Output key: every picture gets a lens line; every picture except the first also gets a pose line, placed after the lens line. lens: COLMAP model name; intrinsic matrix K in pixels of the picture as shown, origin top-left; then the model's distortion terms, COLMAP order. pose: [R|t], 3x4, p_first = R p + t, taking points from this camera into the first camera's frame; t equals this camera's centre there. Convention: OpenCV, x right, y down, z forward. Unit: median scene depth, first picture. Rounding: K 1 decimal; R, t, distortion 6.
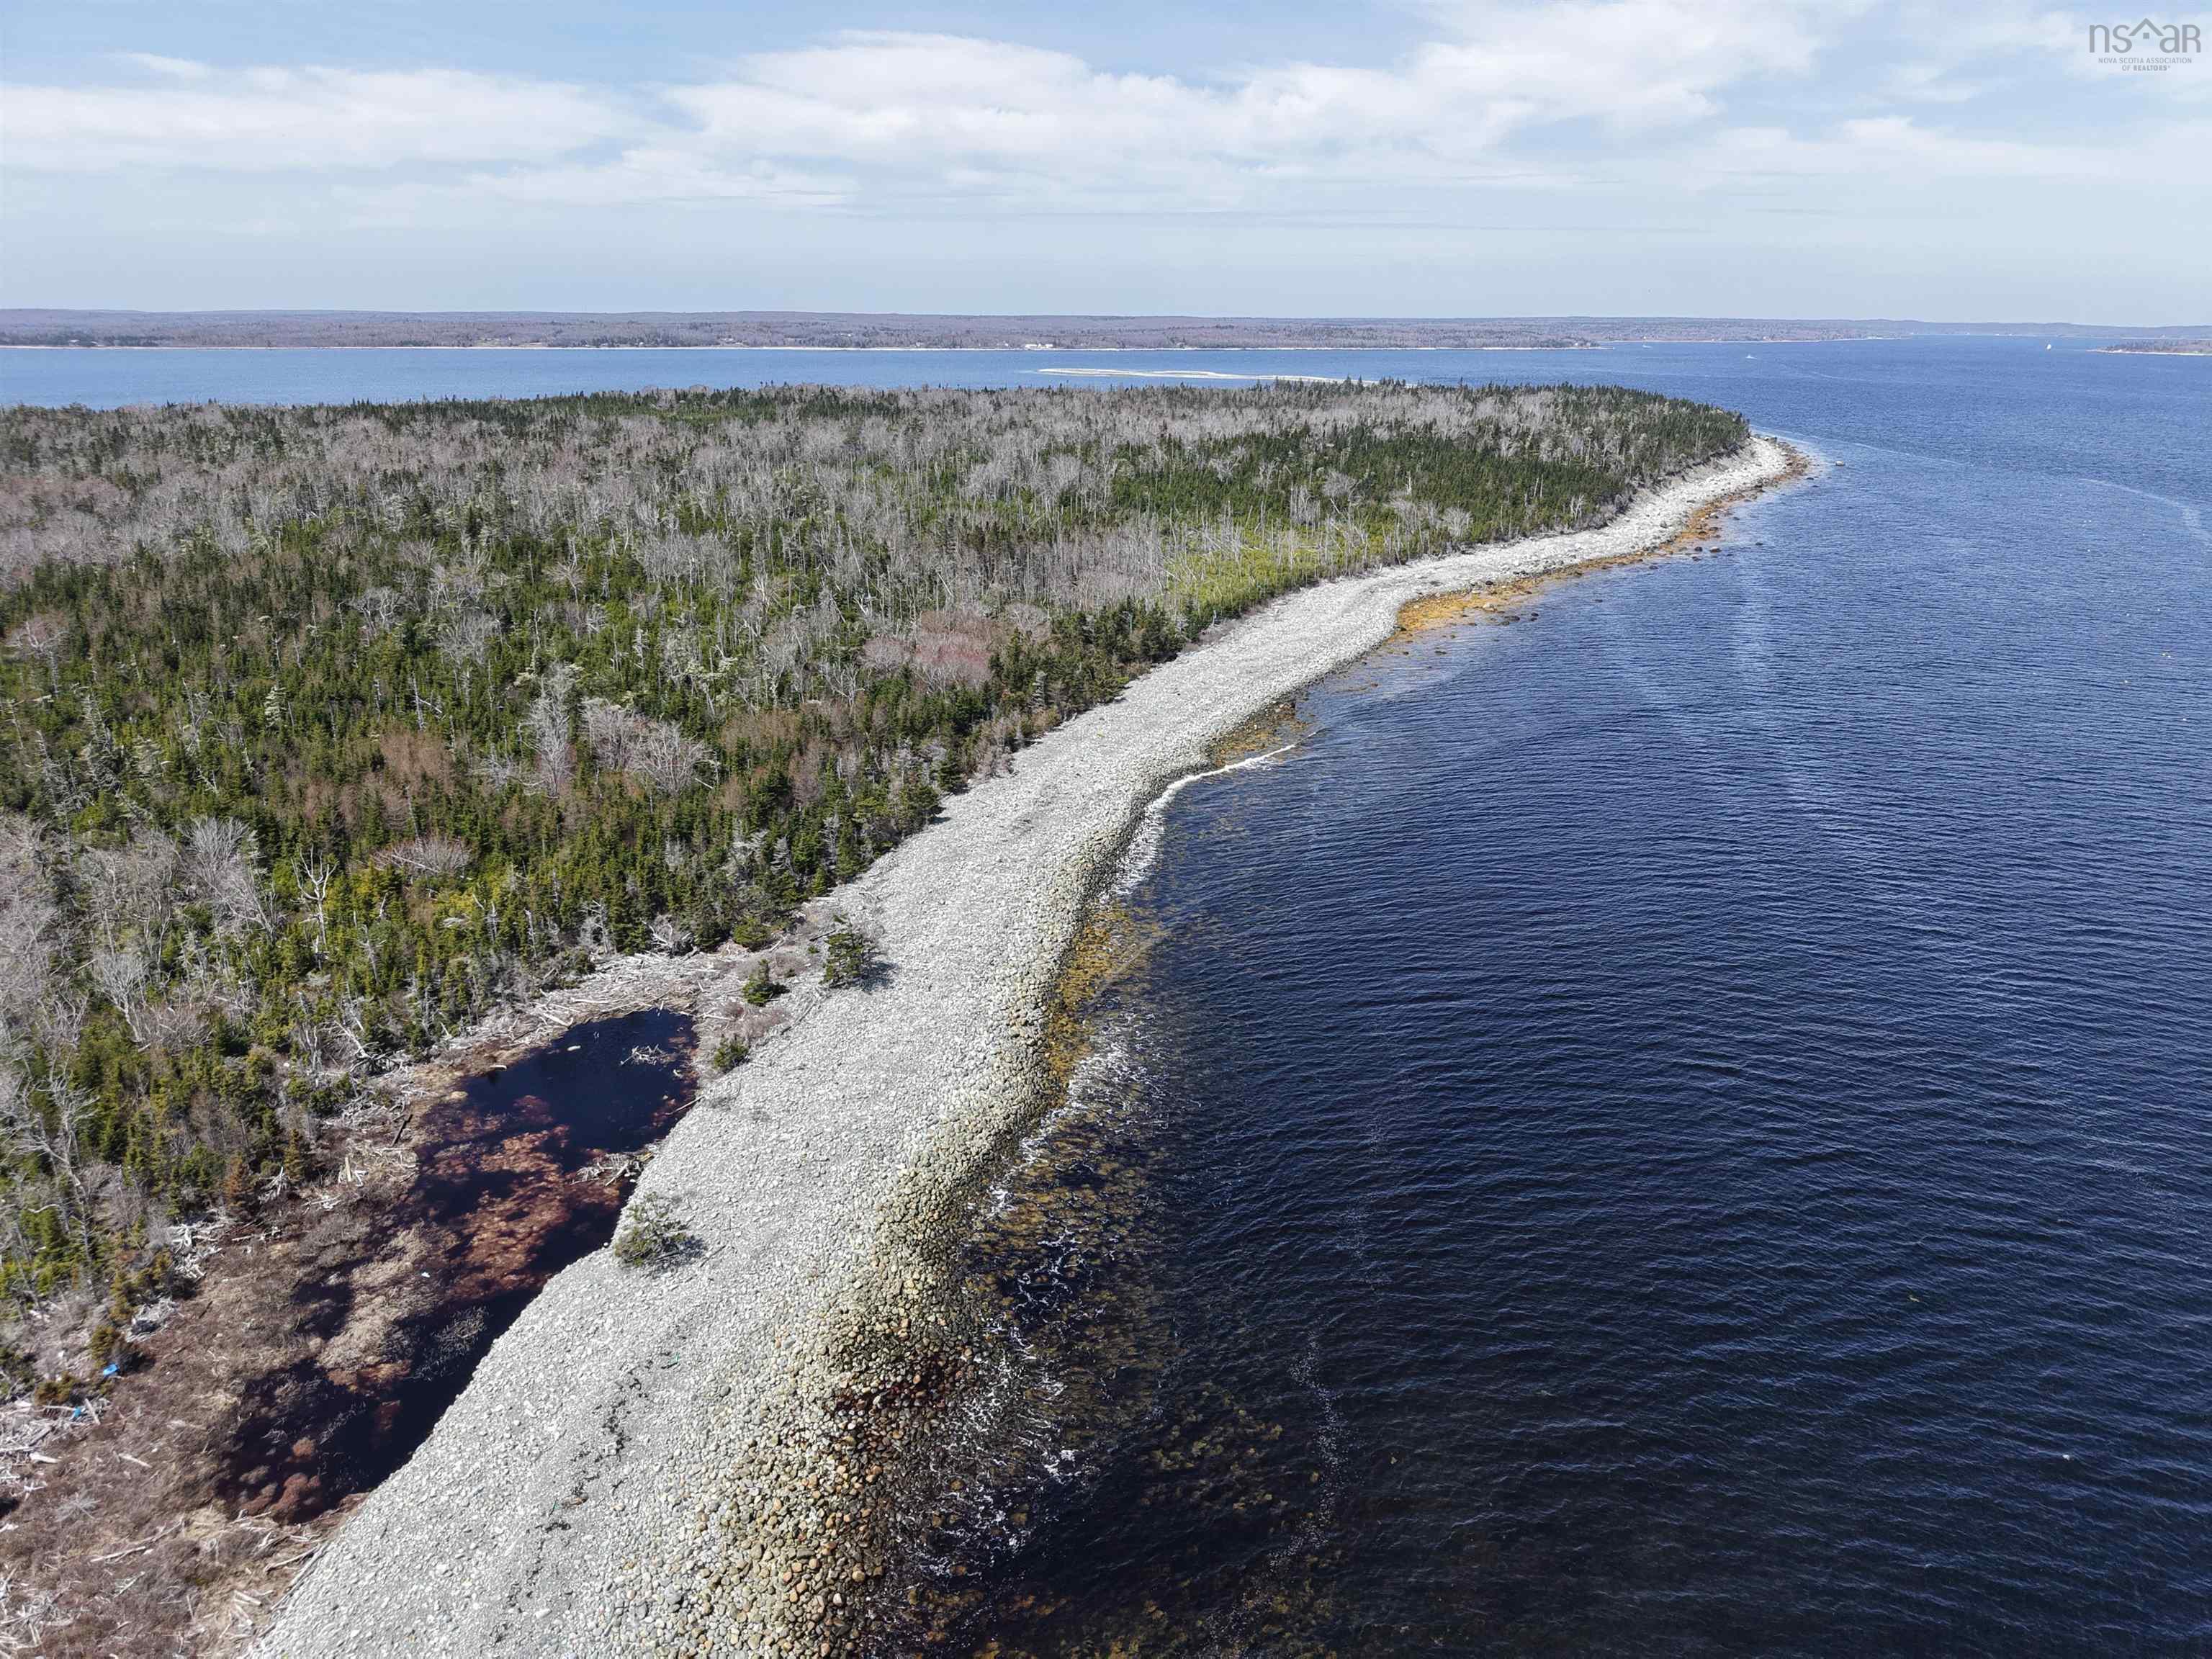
lens RADIAL K [[1484.2, 0, 1109.5], [0, 1484.2, 831.5], [0, 0, 1]] dist [0.024310, -0.024964]
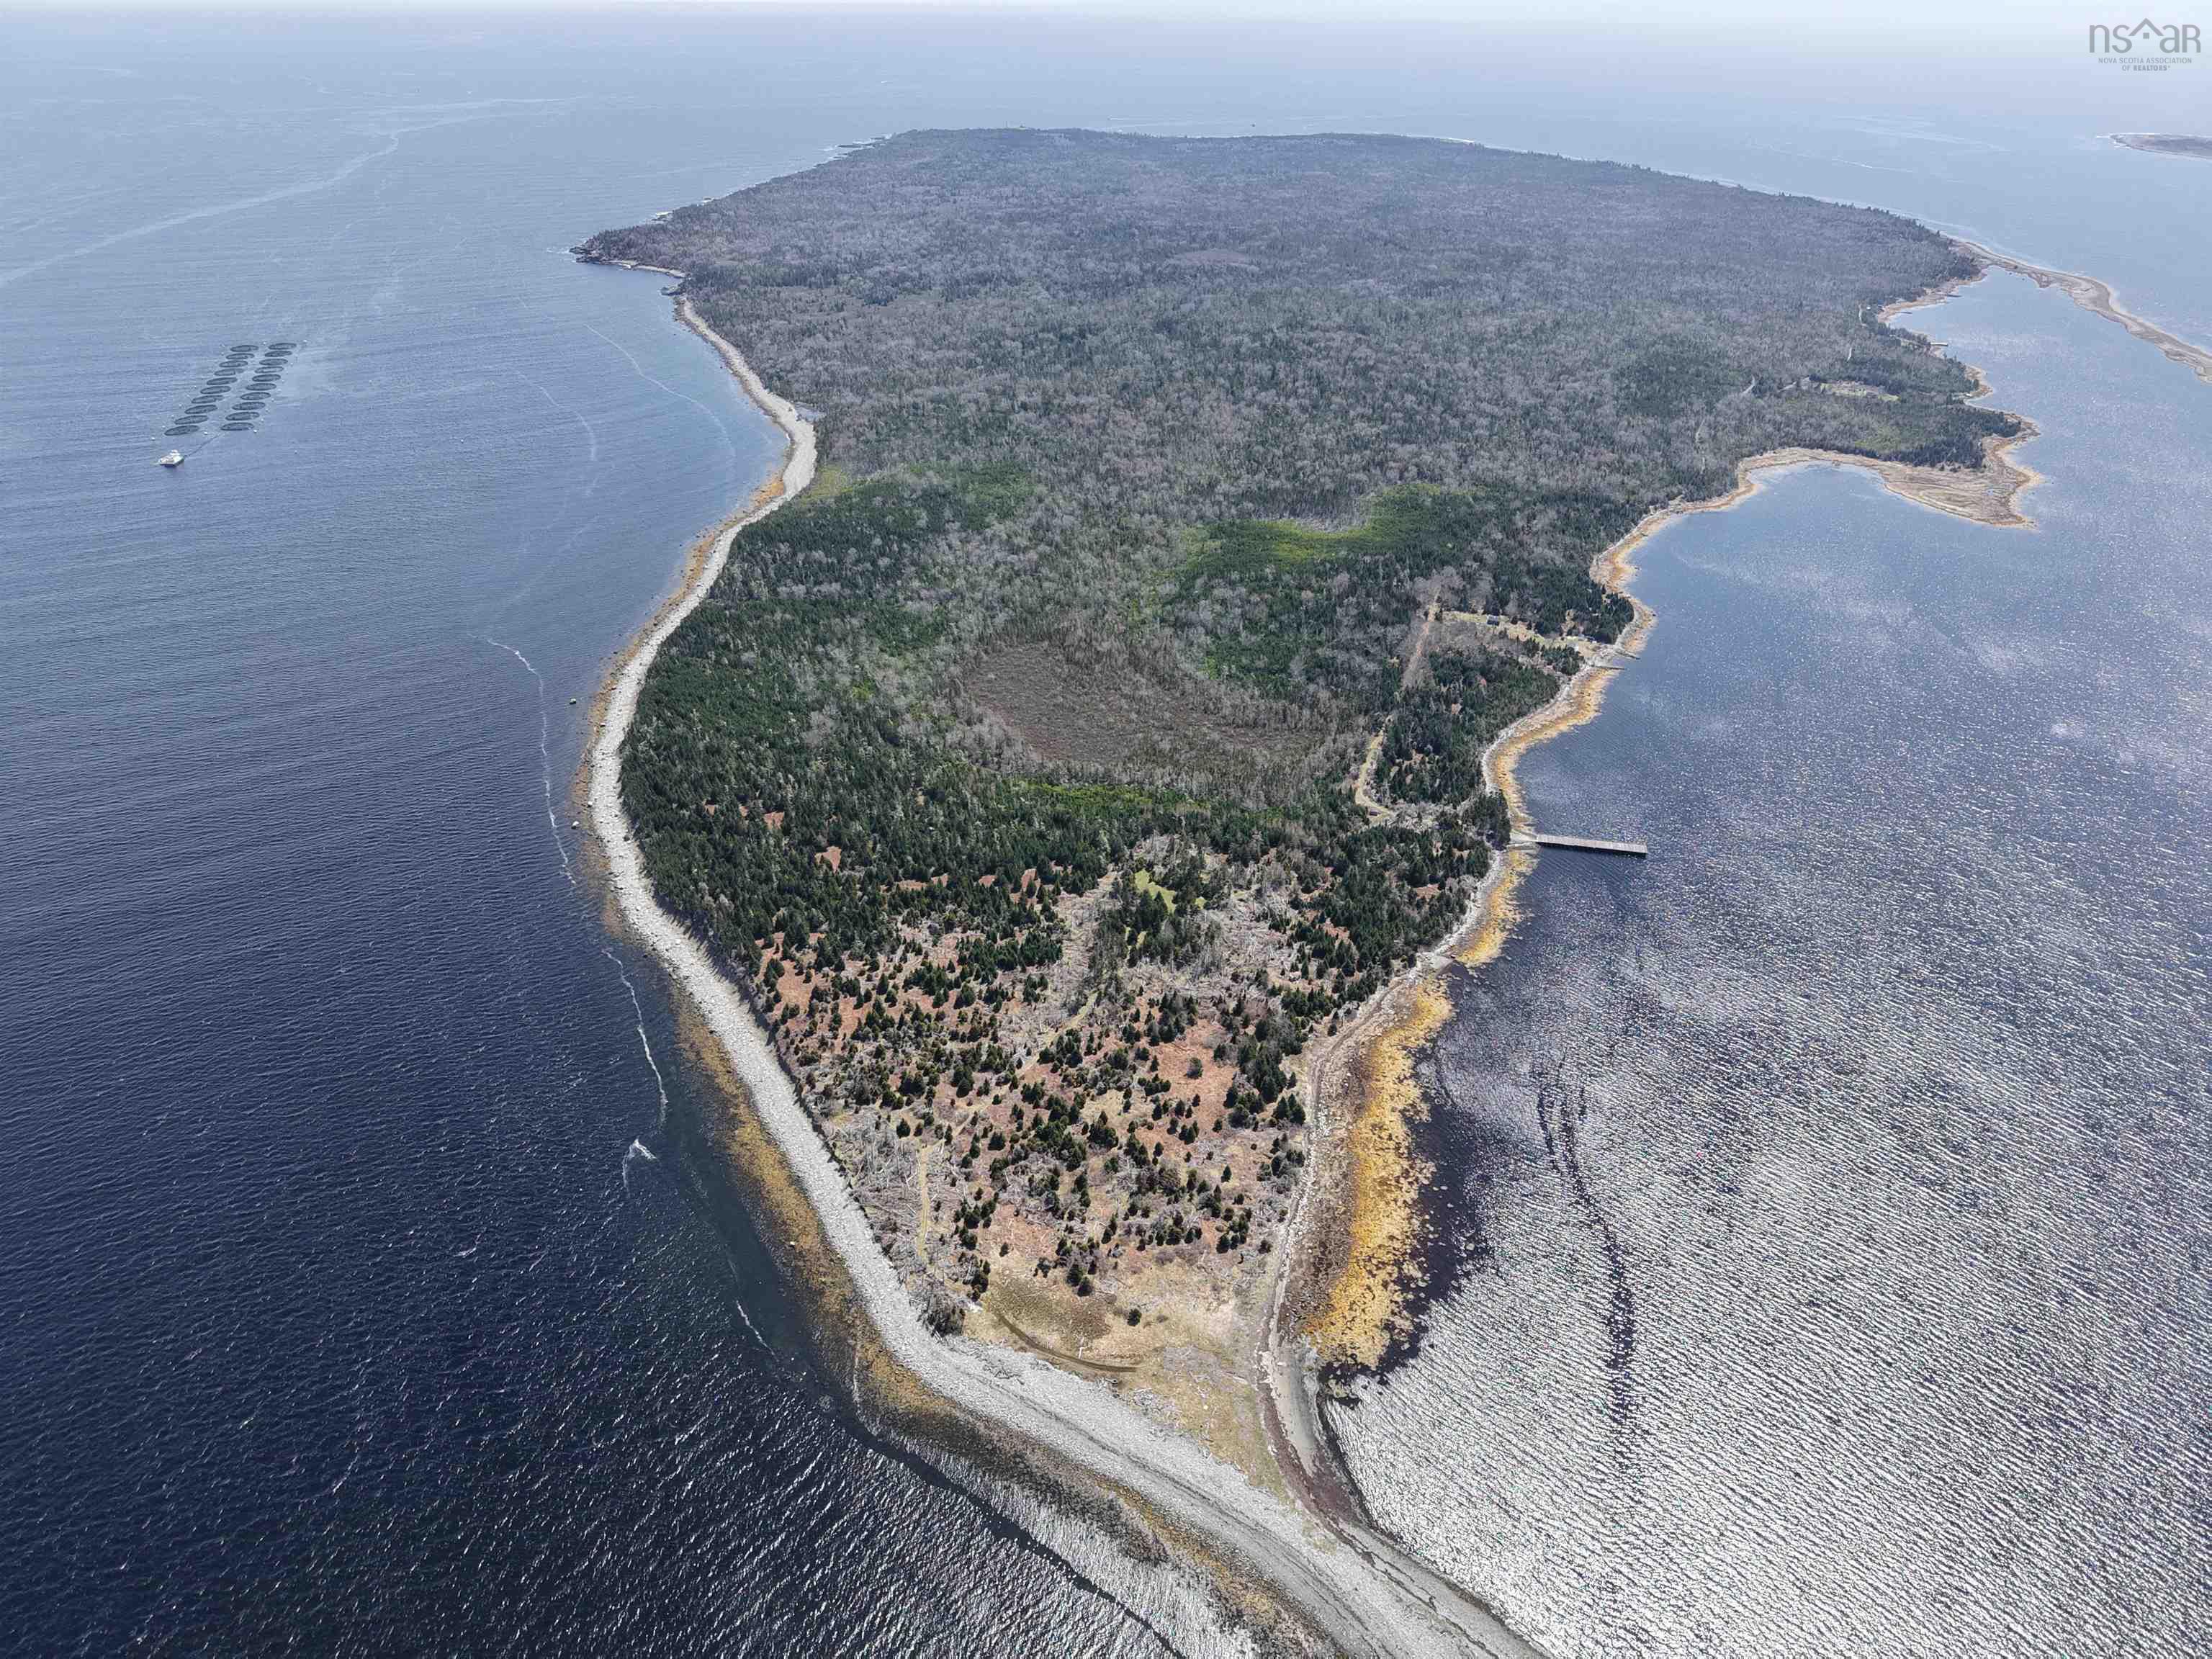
lens RADIAL K [[1484.2, 0, 1103.2], [0, 1484.2, 829.4], [0, 0, 1]] dist [0.024310, -0.024964]
pose [[-0.857906, 0.237984, -0.455368, 1.567626], [-0.185484, 0.683053, 0.706424, -2.605540], [0.479158, 0.690509, -0.541853, 4.408818]]
